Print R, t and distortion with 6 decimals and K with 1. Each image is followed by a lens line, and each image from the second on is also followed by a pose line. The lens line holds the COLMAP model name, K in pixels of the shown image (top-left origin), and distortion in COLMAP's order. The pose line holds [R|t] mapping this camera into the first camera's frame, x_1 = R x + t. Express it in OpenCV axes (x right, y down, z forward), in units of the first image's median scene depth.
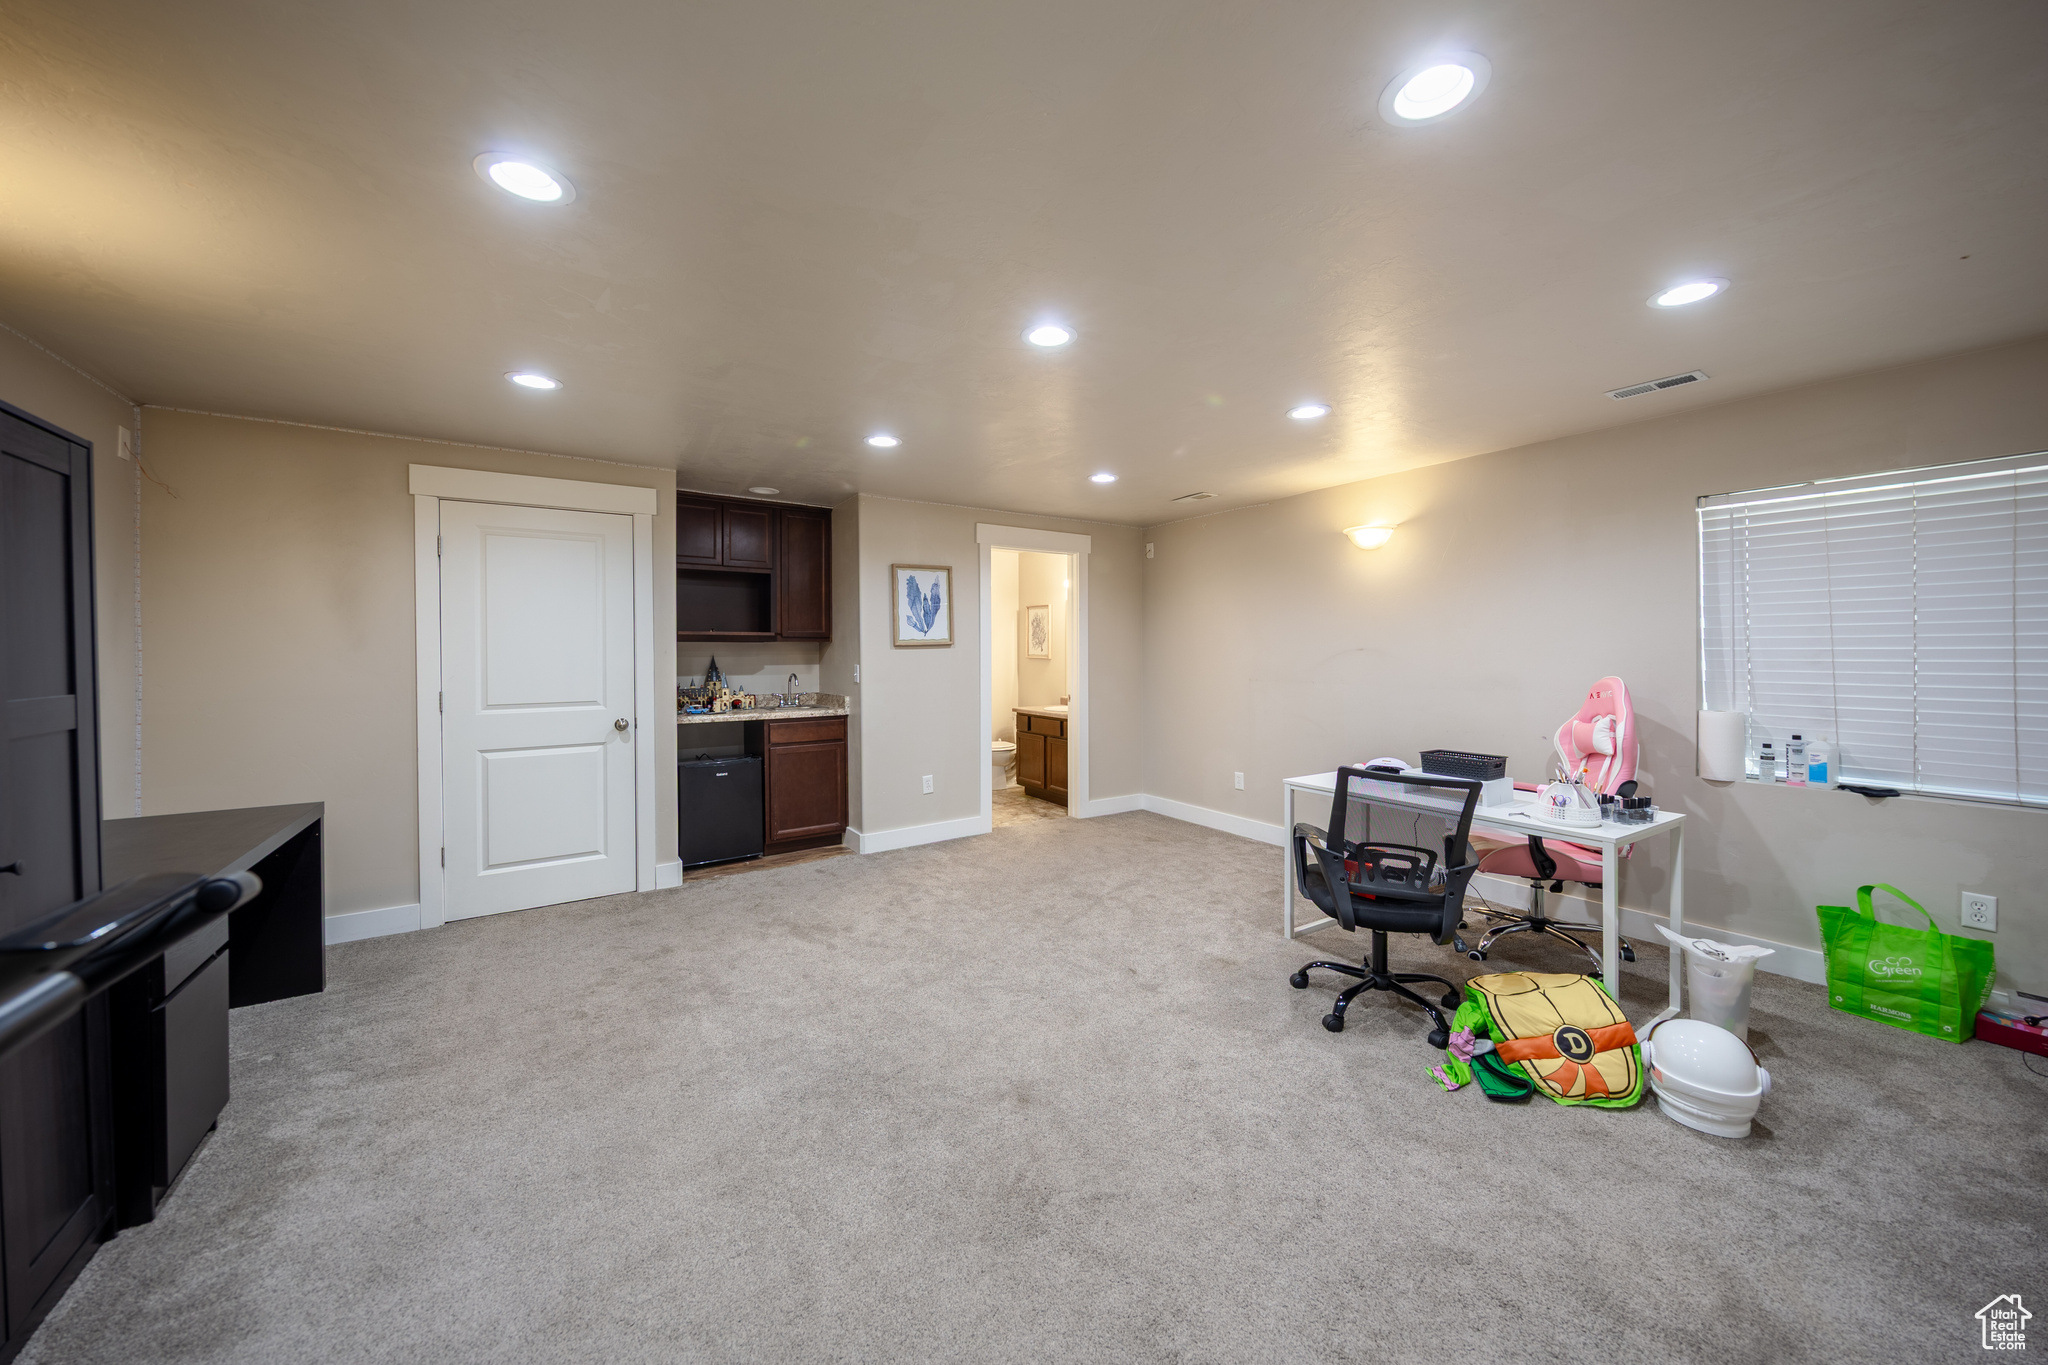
lens RADIAL K [[753.3, 0, 1026.3], [0, 753.3, 668.2], [0, 0, 1]] dist [-0.000002, 0.000000]
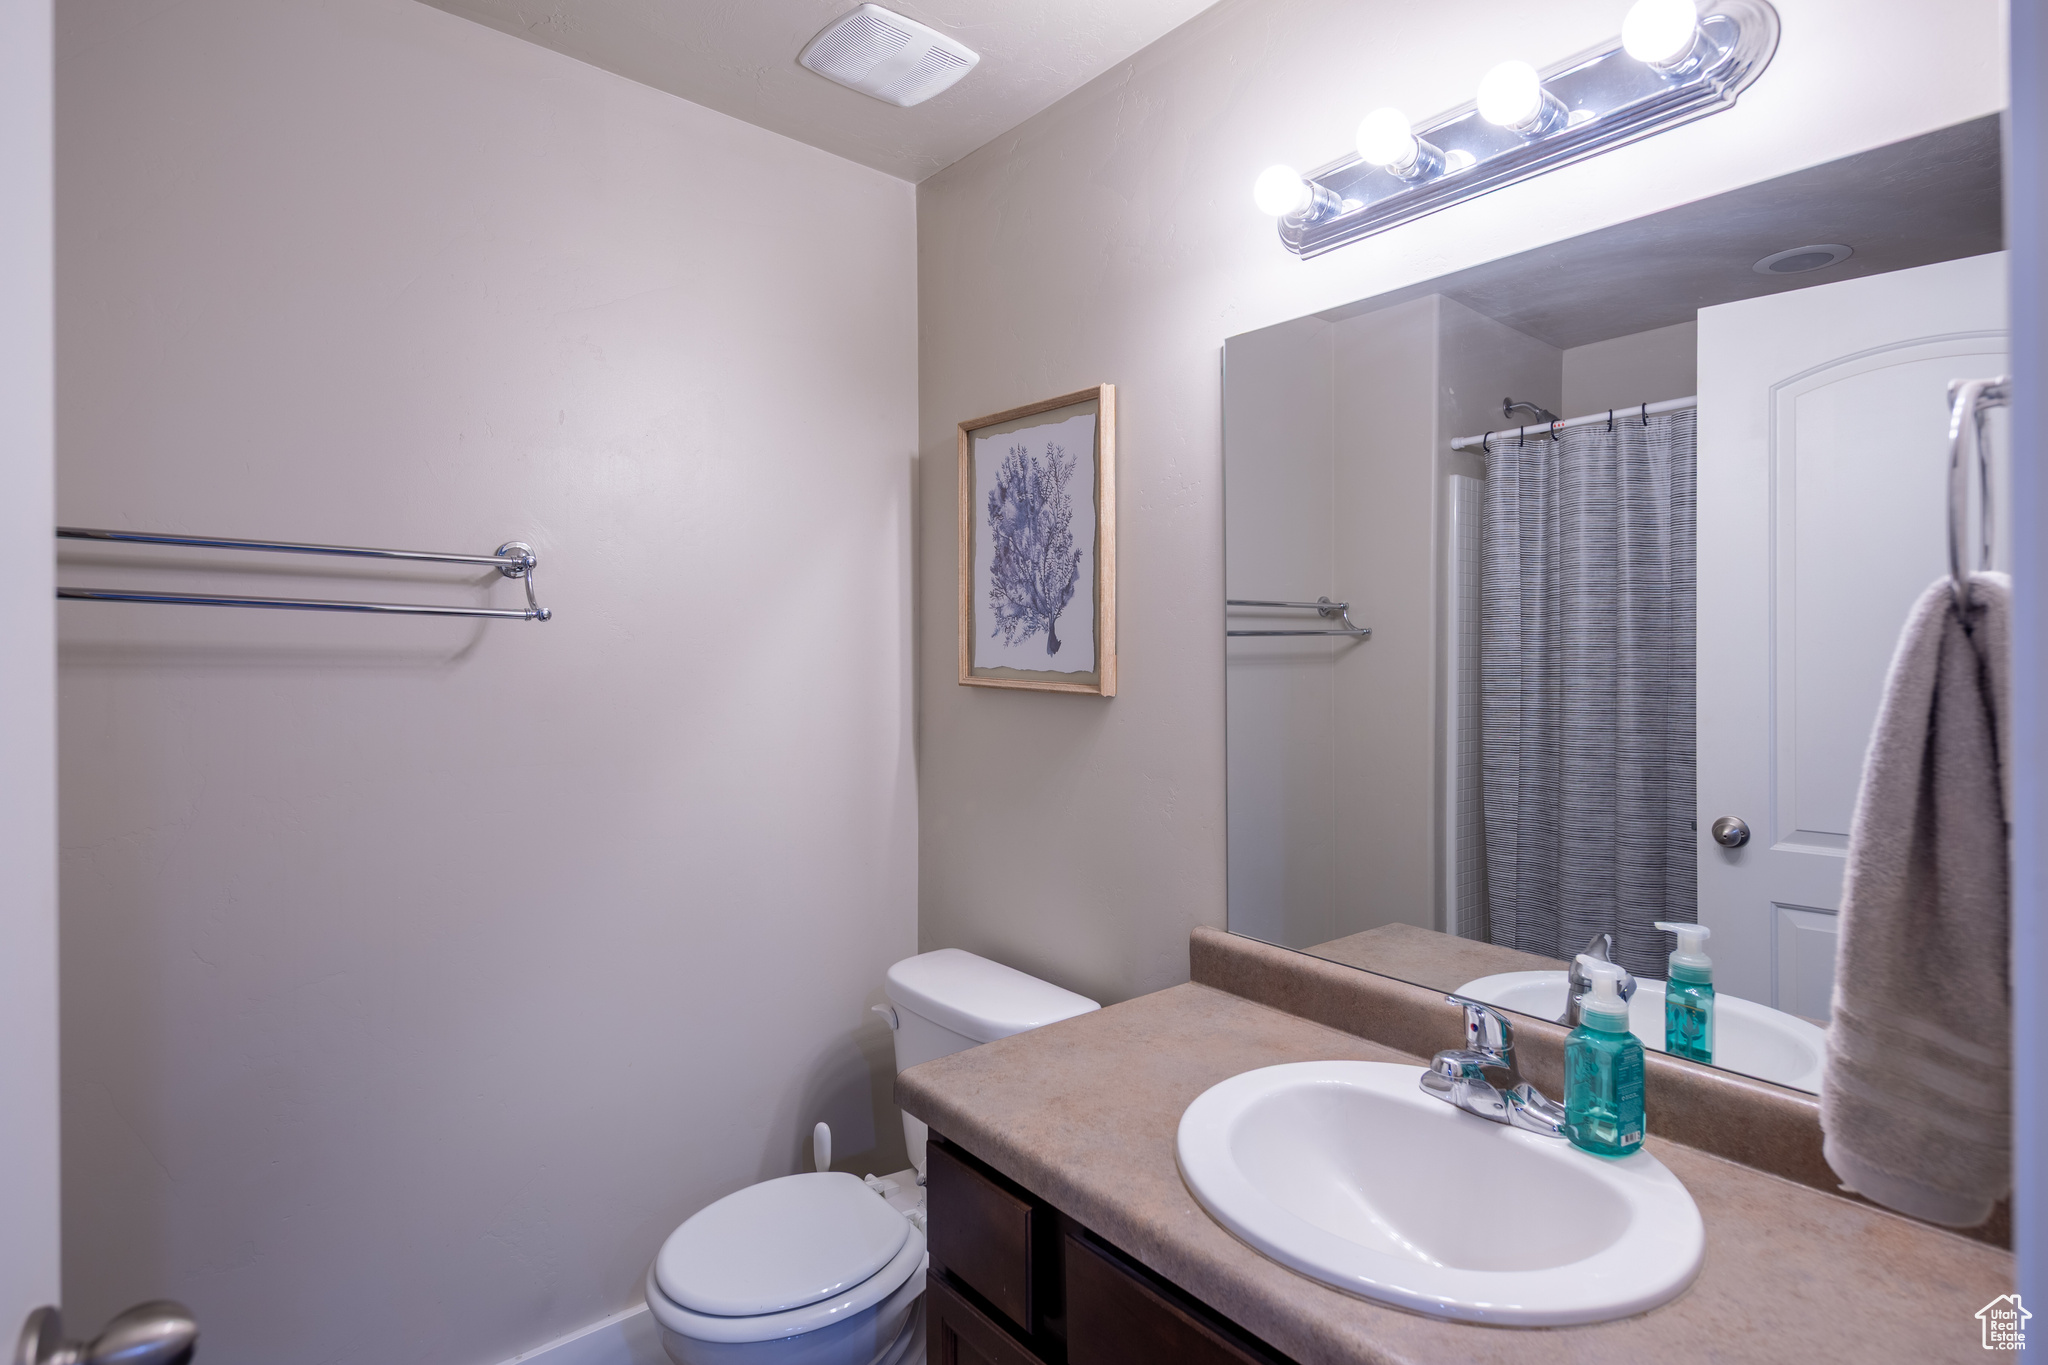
lens RADIAL K [[1018.7, 0, 1023.8], [0, 1018.7, 673.7], [0, 0, 1]] dist [0.009894, -0.000223]
pose [[0.991228, 0.002898, 0.132129, -0.019089], [-0.001577, 0.999948, -0.010104, -0.014655], [-0.132151, 0.009807, 0.991181, 0.748547]]
